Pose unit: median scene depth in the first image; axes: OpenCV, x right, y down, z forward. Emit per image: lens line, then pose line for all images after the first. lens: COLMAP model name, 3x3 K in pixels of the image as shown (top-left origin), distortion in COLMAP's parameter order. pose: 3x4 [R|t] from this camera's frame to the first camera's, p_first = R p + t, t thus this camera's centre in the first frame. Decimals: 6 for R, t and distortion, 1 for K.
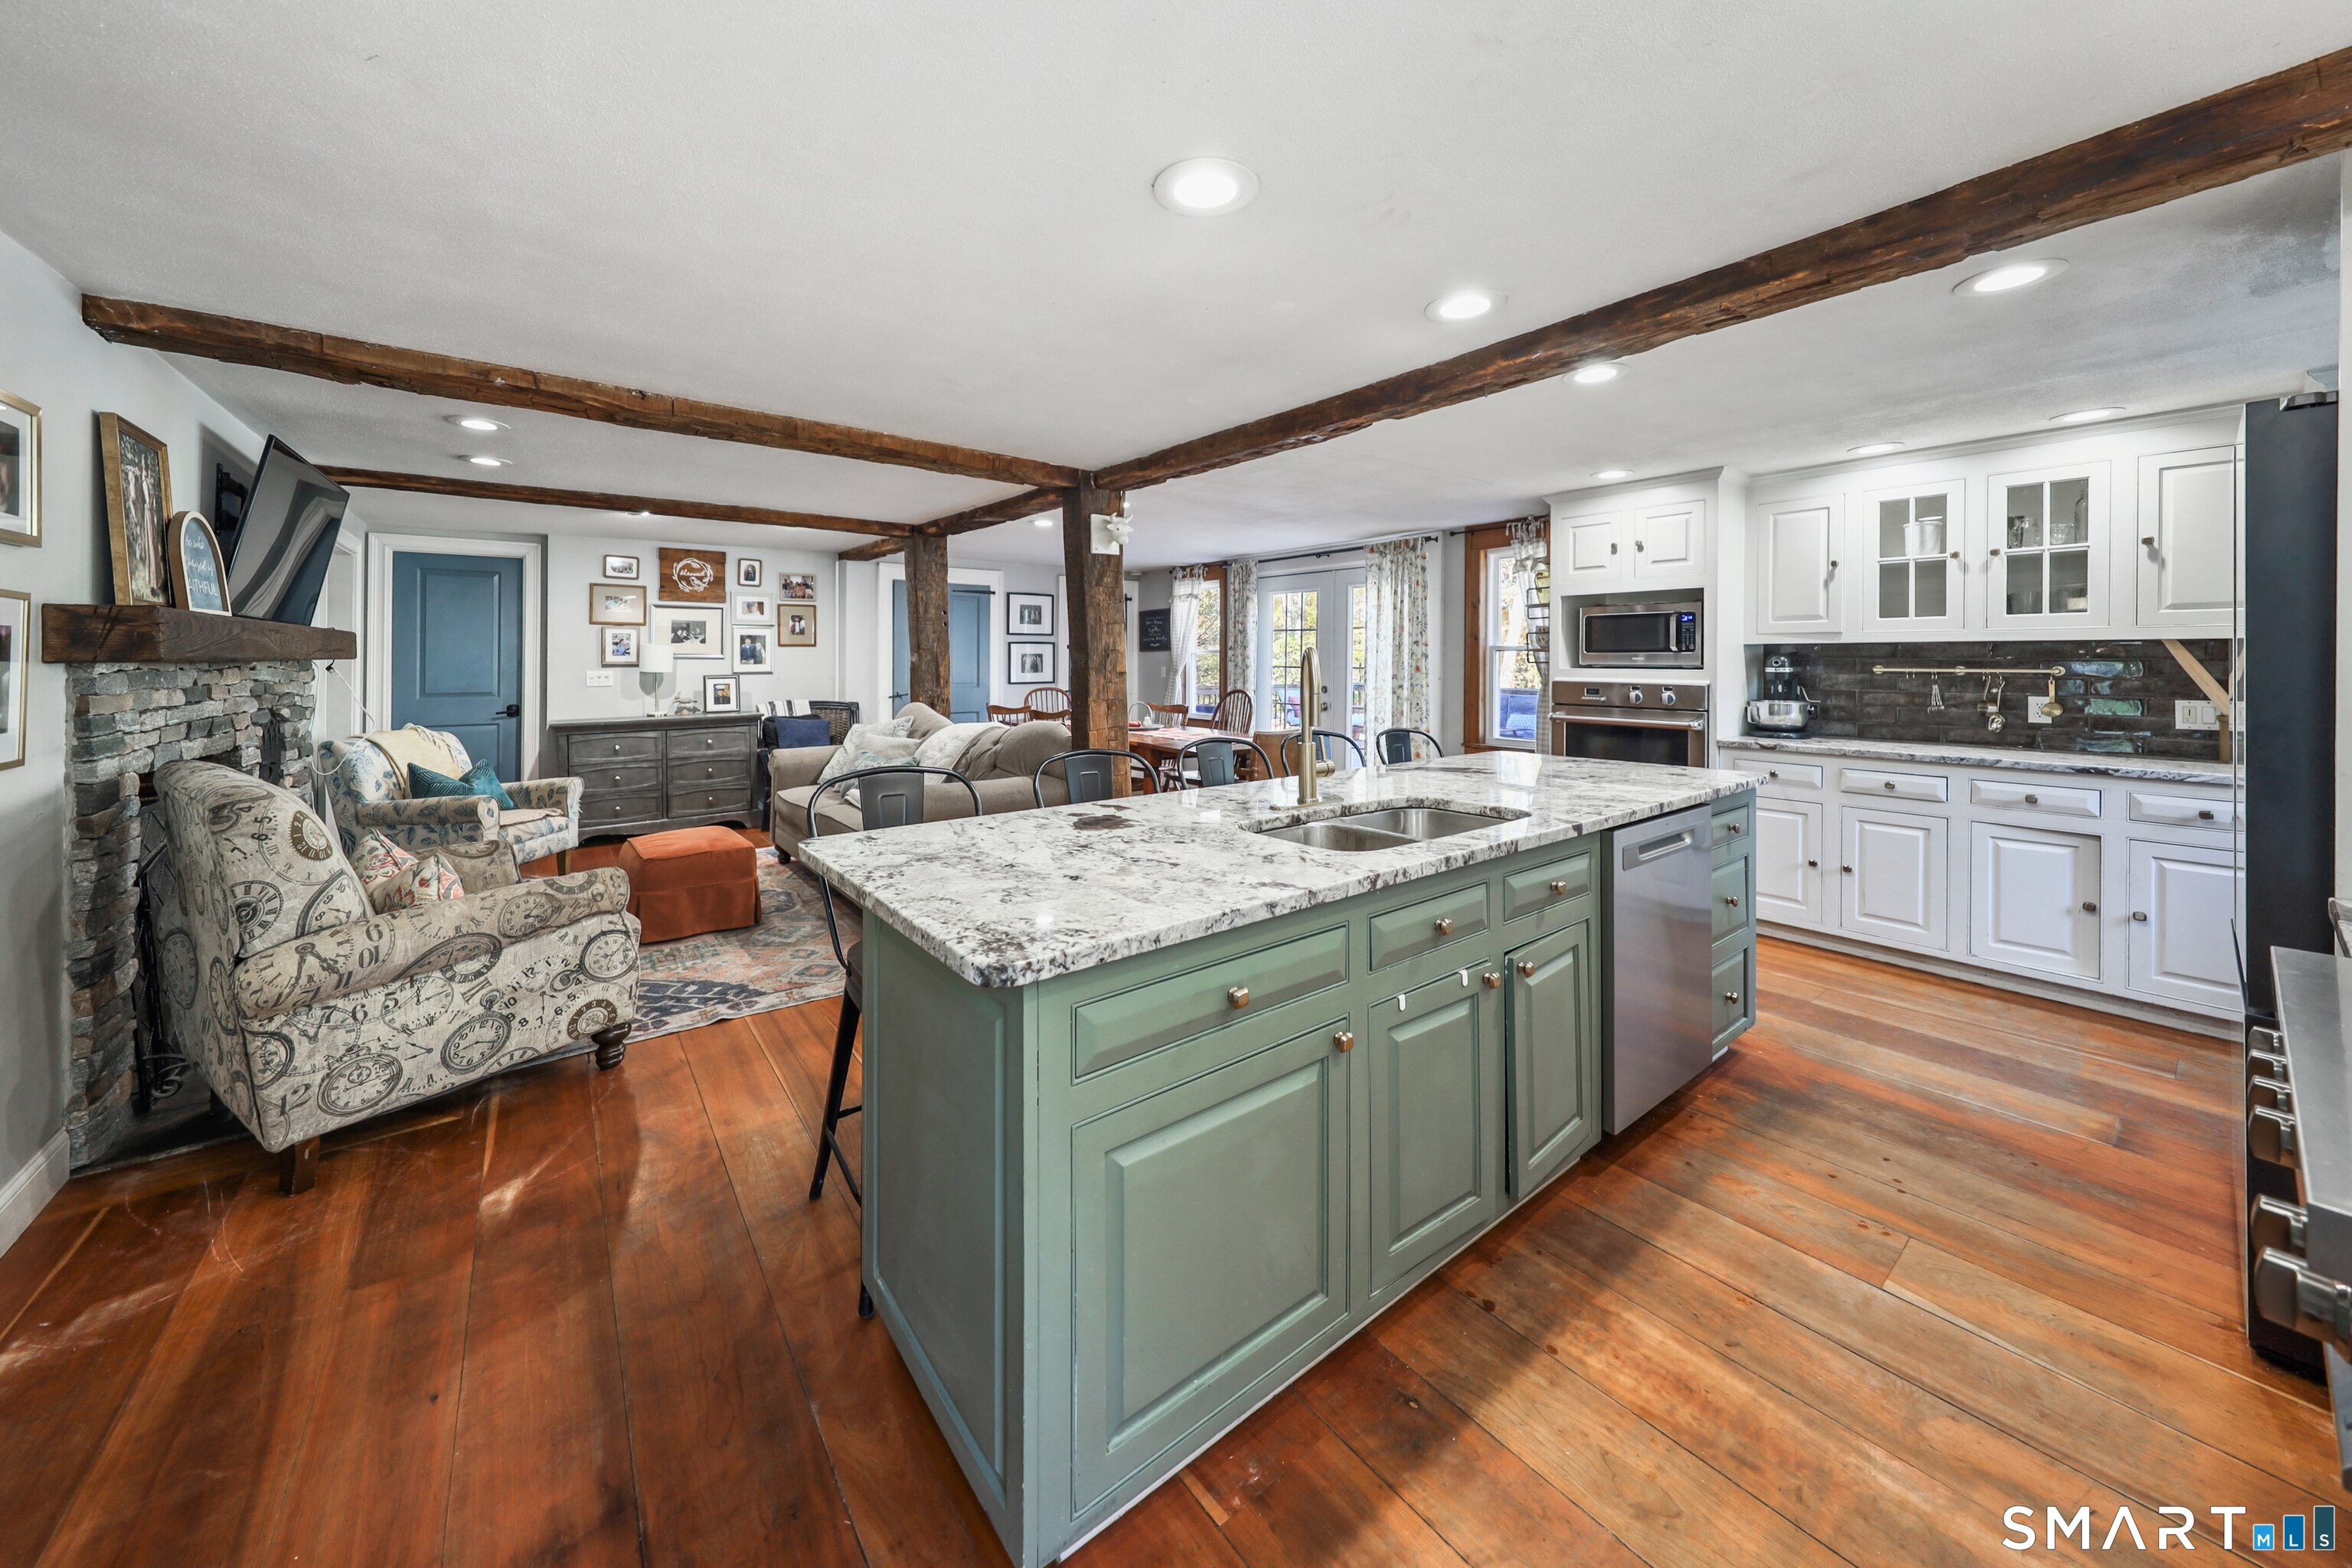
lens RADIAL K [[805.8, 0, 1173.3], [0, 805.8, 733.0], [0, 0, 1]] dist [-0.000320, -0.000178]
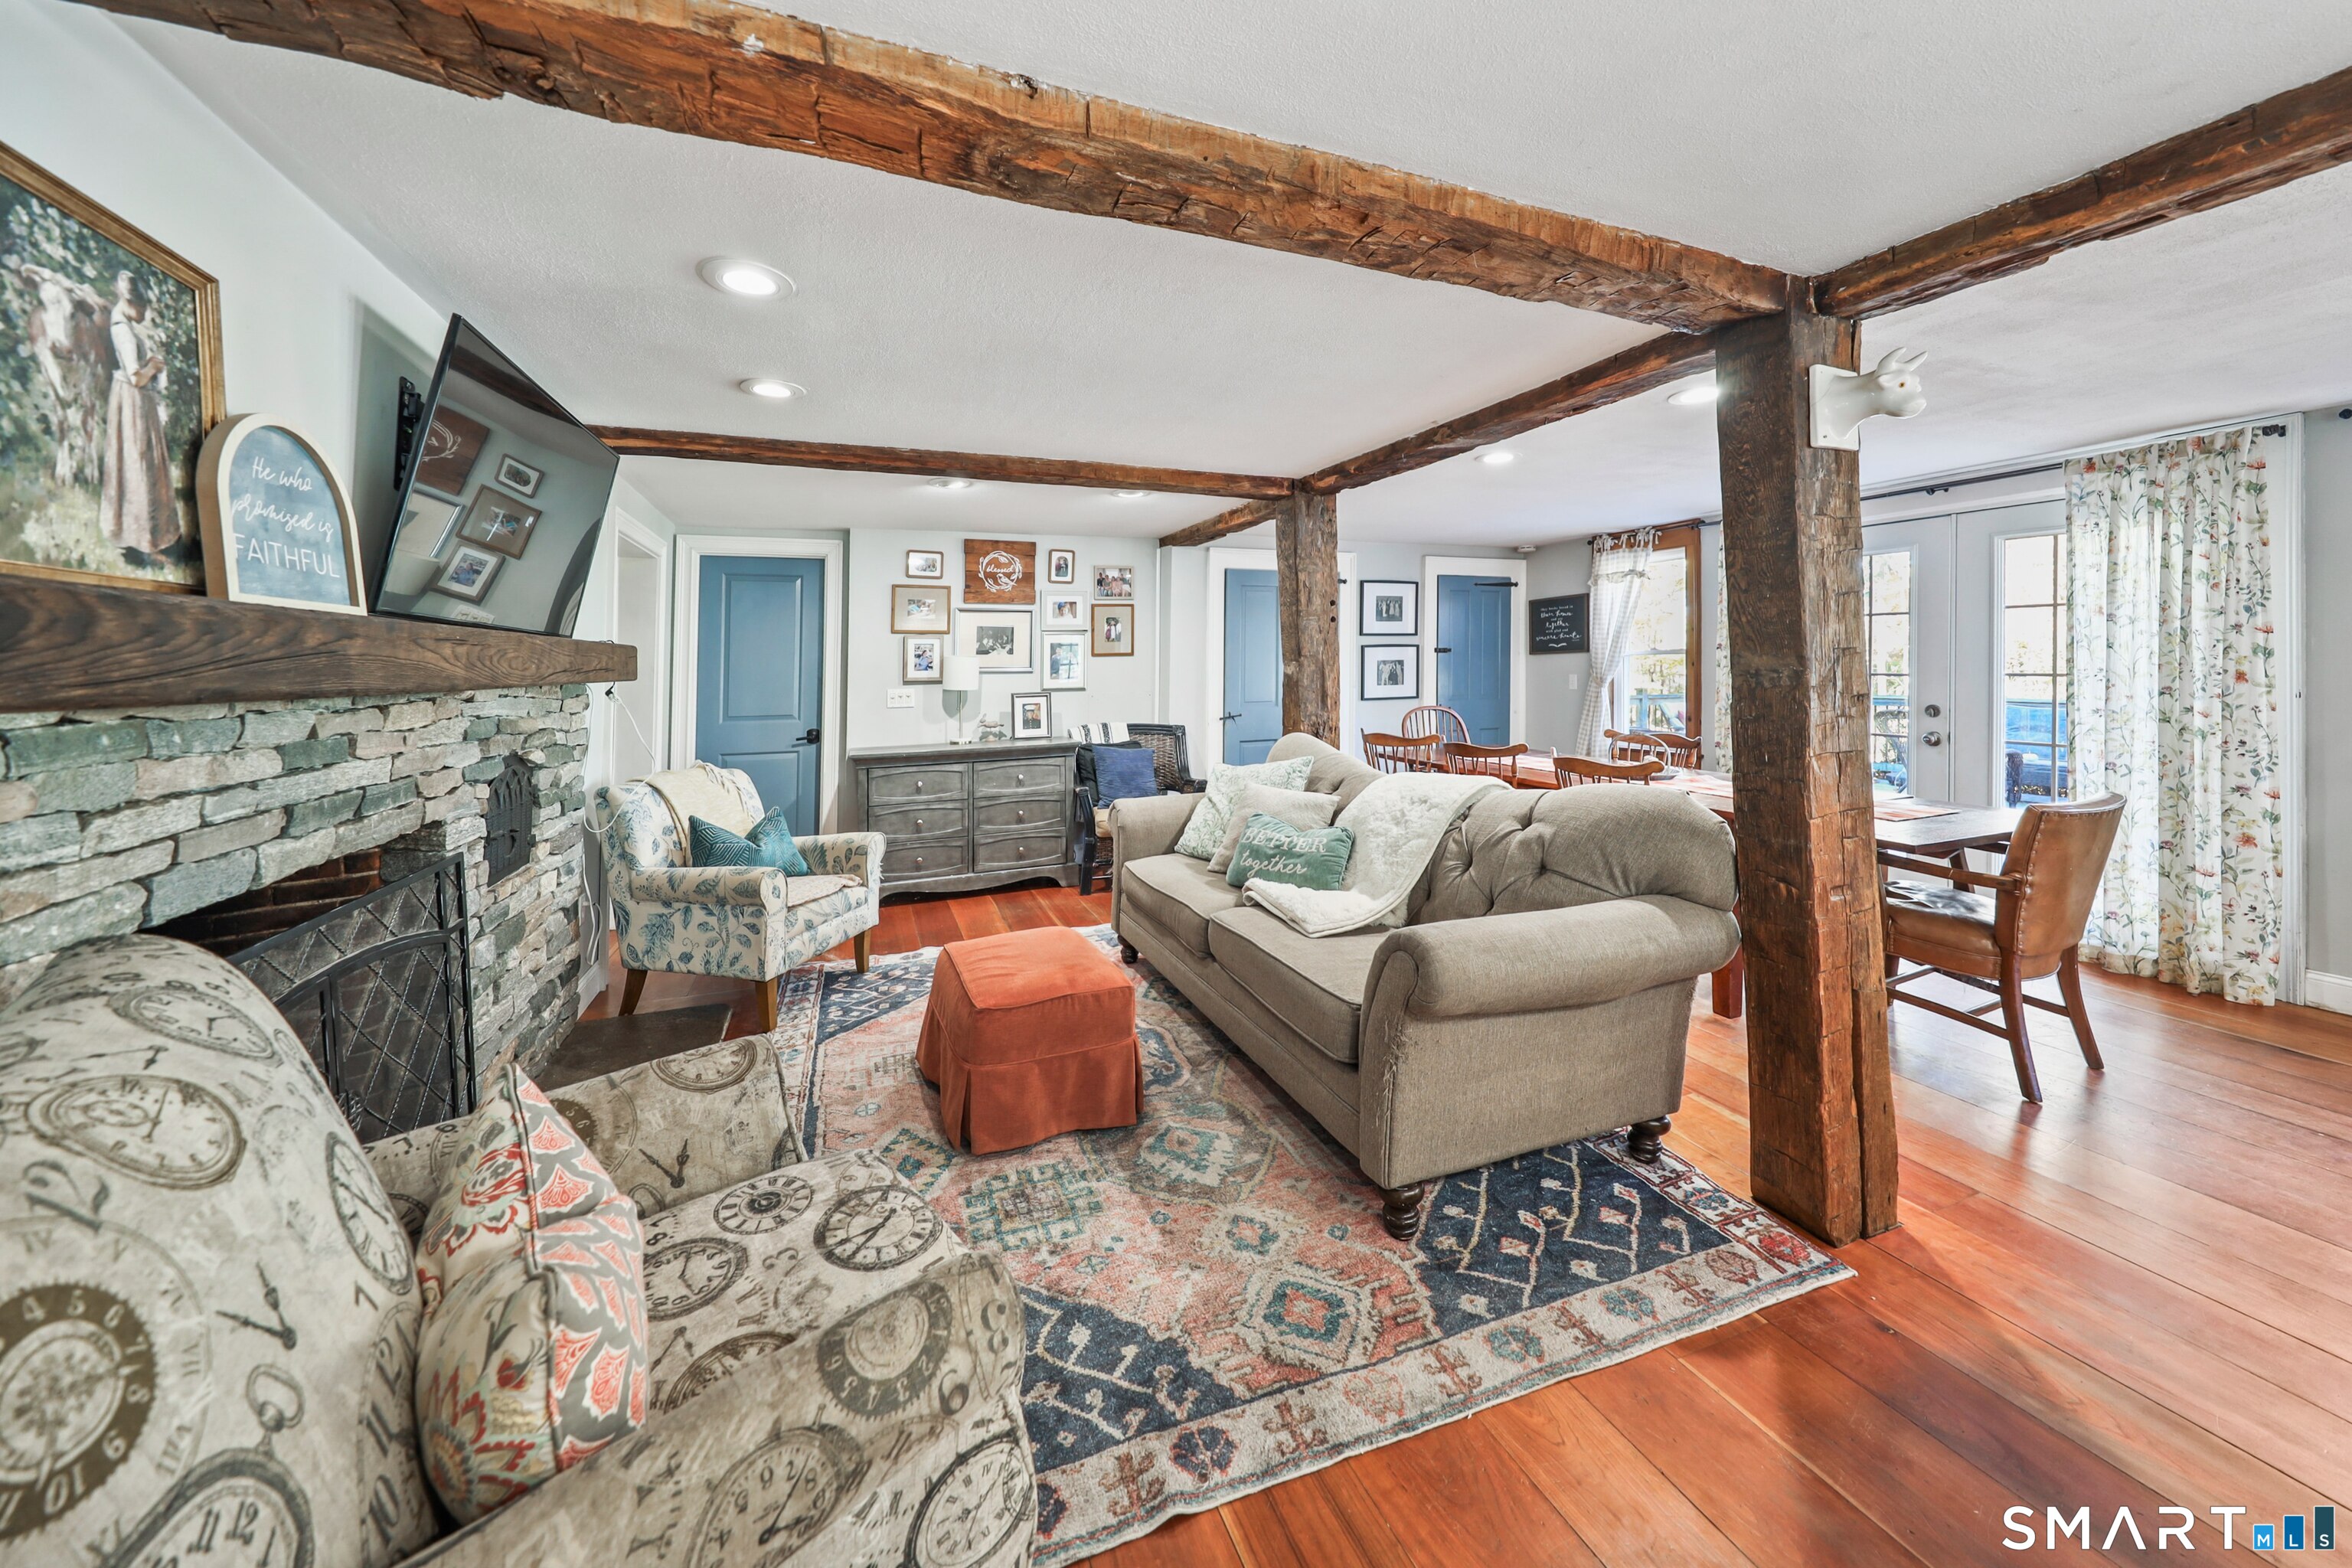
lens RADIAL K [[805.8, 0, 1173.3], [0, 805.8, 733.0], [0, 0, 1]] dist [-0.000320, -0.000178]
pose [[0.961503, 0.008269, -0.274671, -0.227730], [-0.010531, 0.999922, -0.006761, -0.031105], [0.274594, 0.009393, 0.961514, 0.296661]]
